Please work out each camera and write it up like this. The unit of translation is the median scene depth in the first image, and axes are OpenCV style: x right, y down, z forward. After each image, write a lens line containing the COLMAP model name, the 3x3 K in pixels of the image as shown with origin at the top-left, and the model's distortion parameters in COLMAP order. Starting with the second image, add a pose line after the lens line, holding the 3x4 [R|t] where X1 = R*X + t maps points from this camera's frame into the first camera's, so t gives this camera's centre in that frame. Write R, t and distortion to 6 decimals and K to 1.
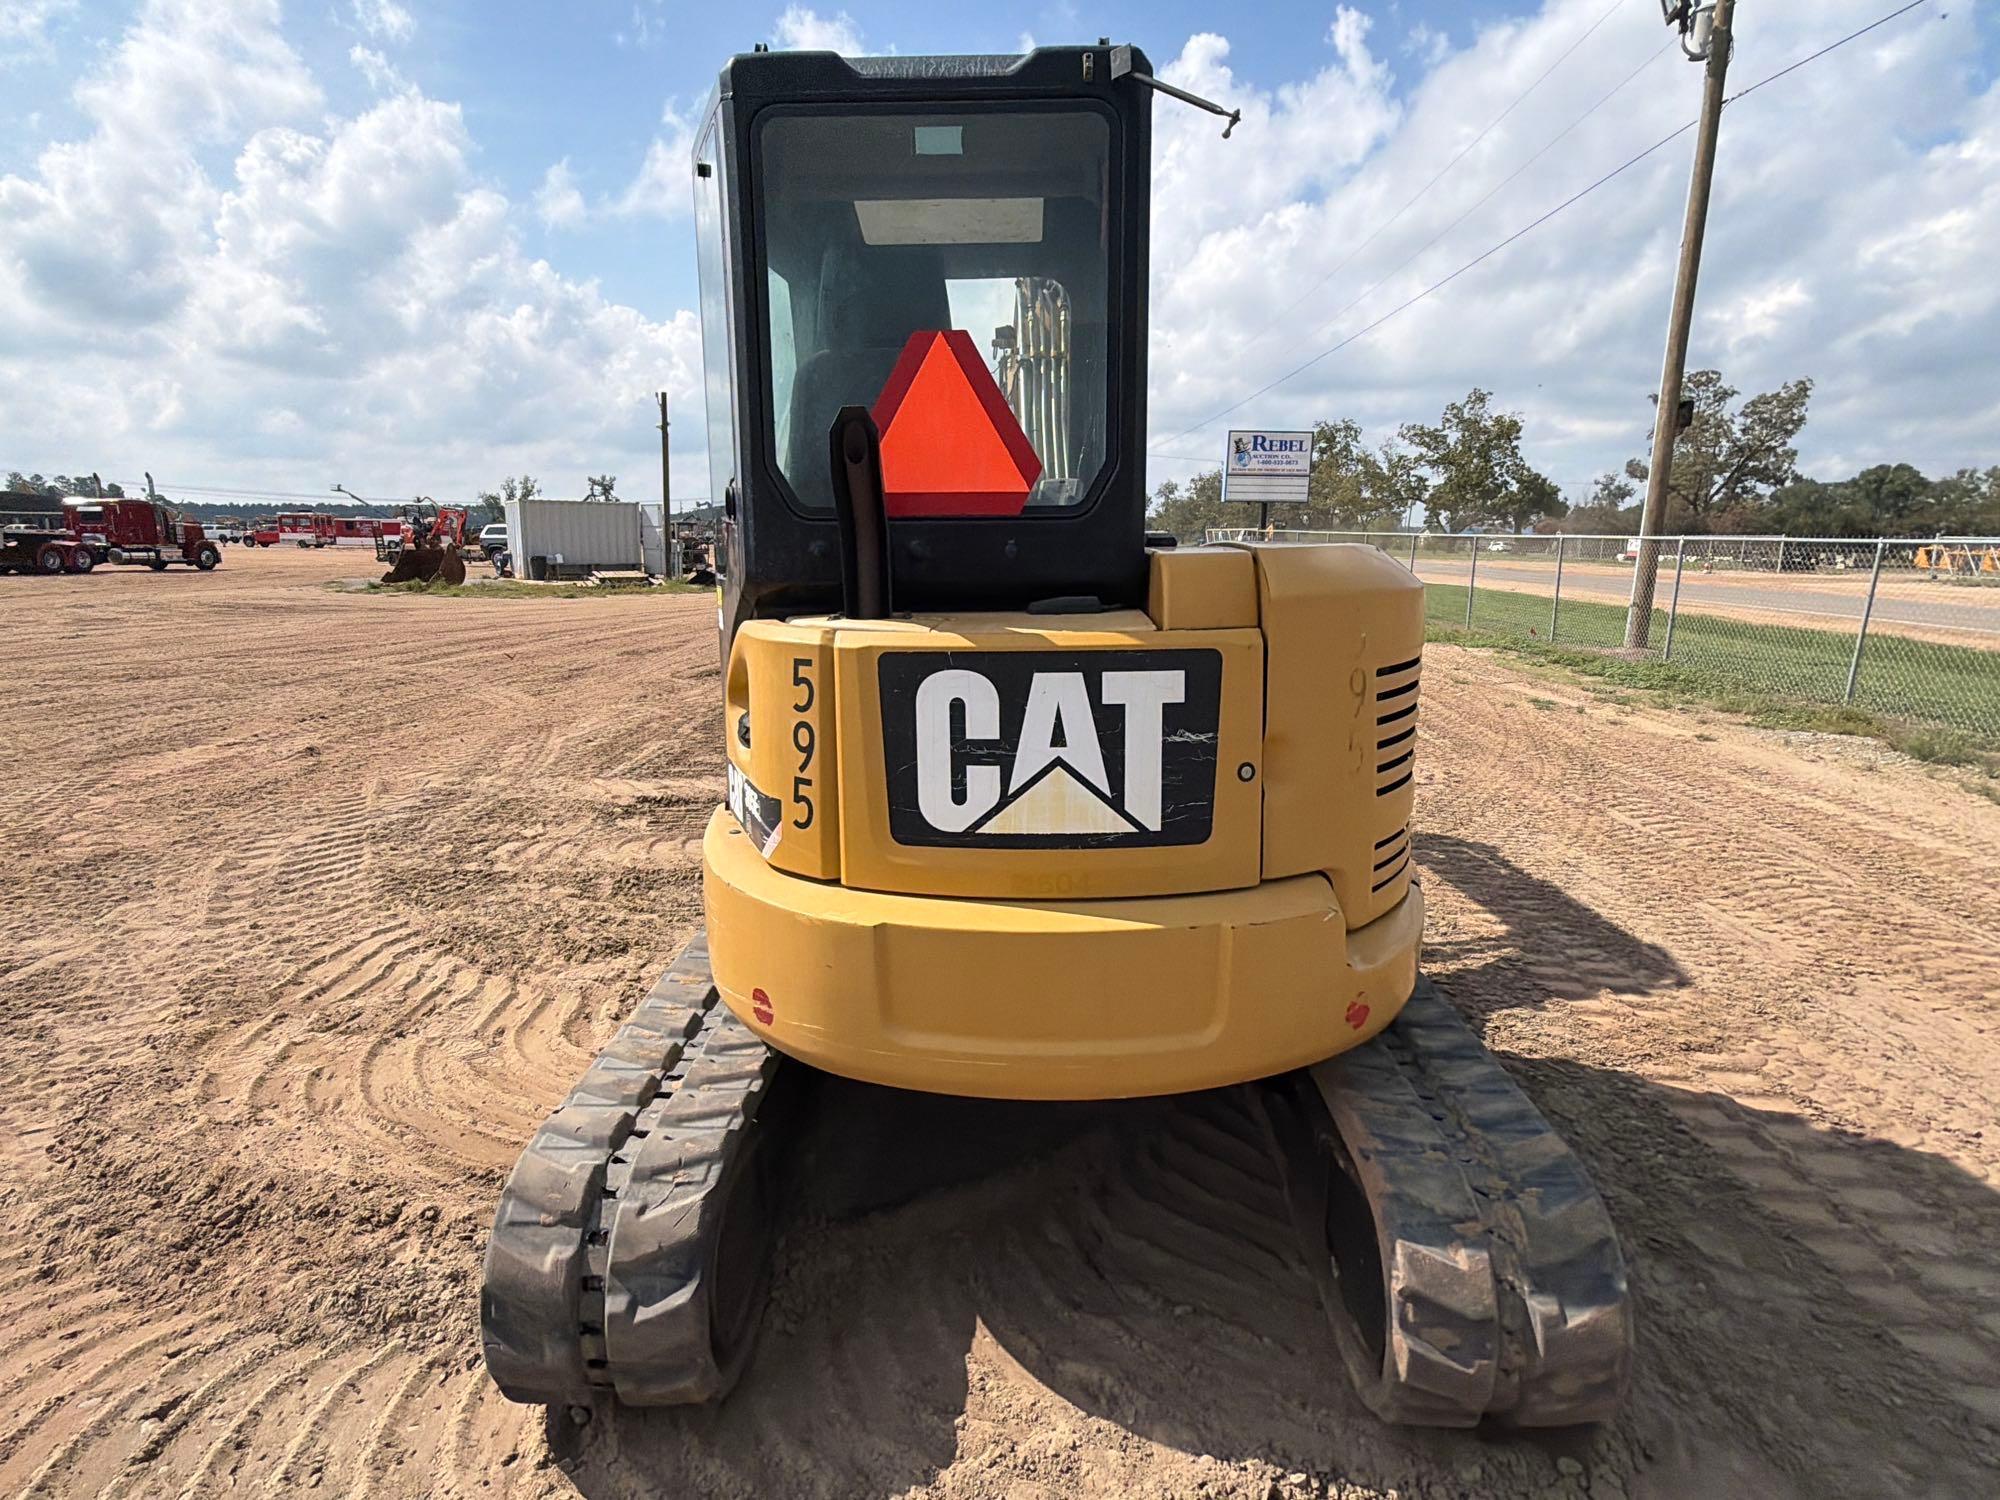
lens RADIAL K [[1082.3, 0, 1002.4], [0, 1082.3, 757.7], [0, 0, 1]] dist [-0.008253, 0.000719]
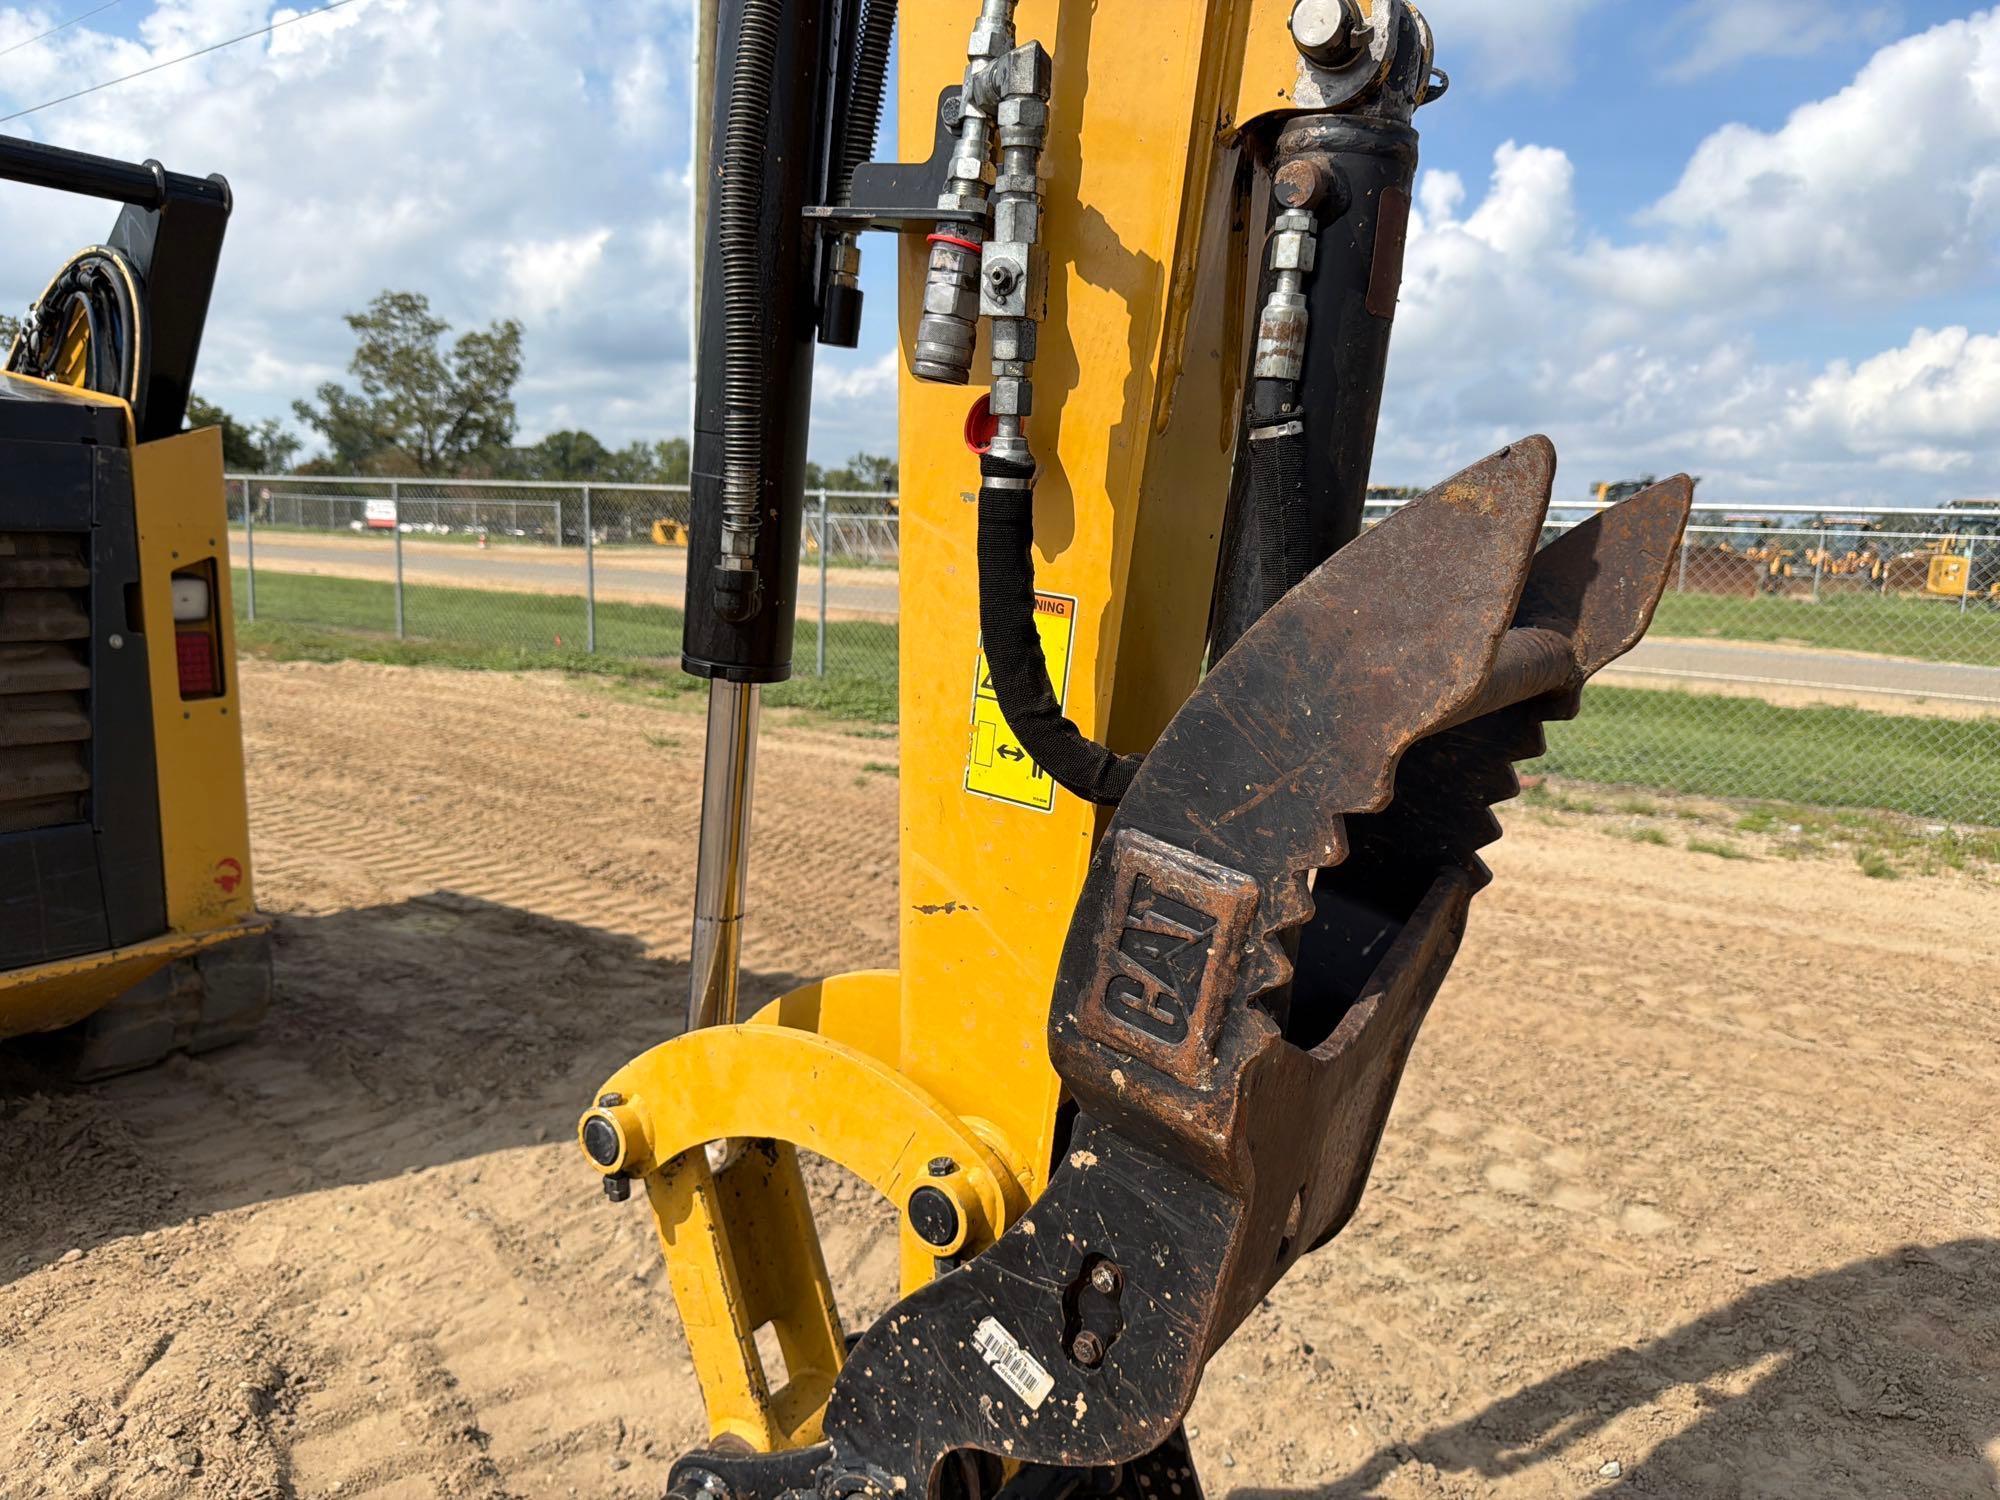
lens RADIAL K [[1430.8, 0, 1048.4], [0, 1430.8, 756.4], [0, 0, 1]] dist [0.007138, 0.000507]
pose [[0.540276, -0.121538, 0.832665, -0.366373], [0.143765, 0.988298, 0.050973, -0.436708], [-0.829116, 0.092169, 0.551427, 2.690733]]
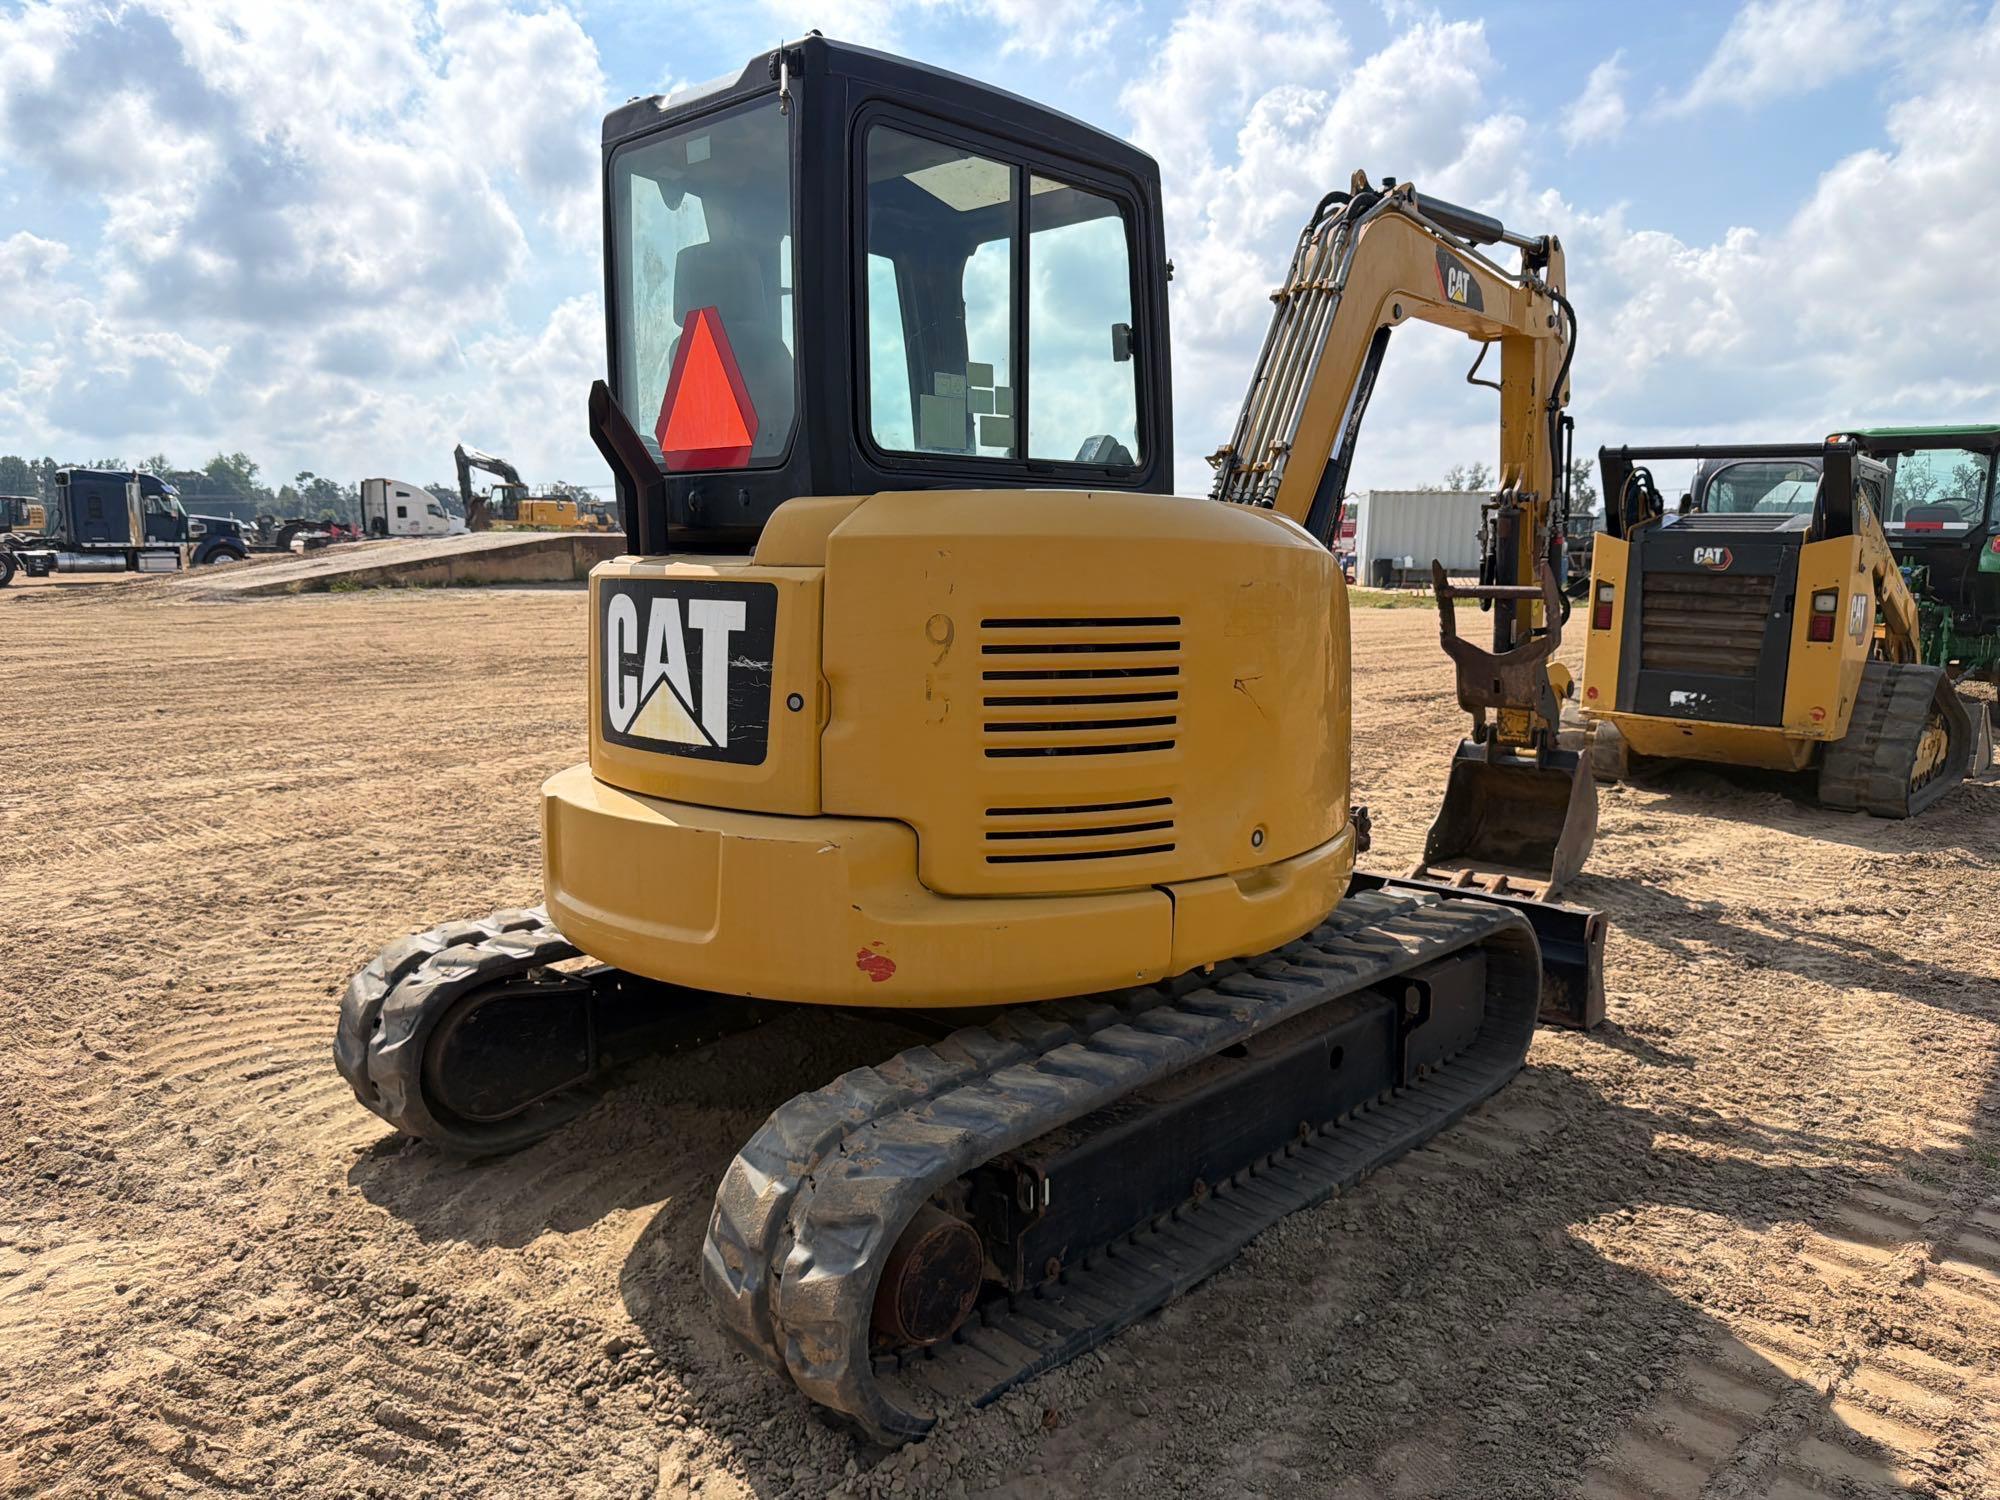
lens RADIAL K [[1412.6, 0, 995.8], [0, 1412.6, 727.0], [0, 0, 1]] dist [0.044599, -0.051699]
pose [[0.751921, 0.092027, -0.652799, 1.208303], [-0.137808, 0.990274, -0.019131, 0.034655], [0.644689, 0.104346, 0.757290, 0.086807]]
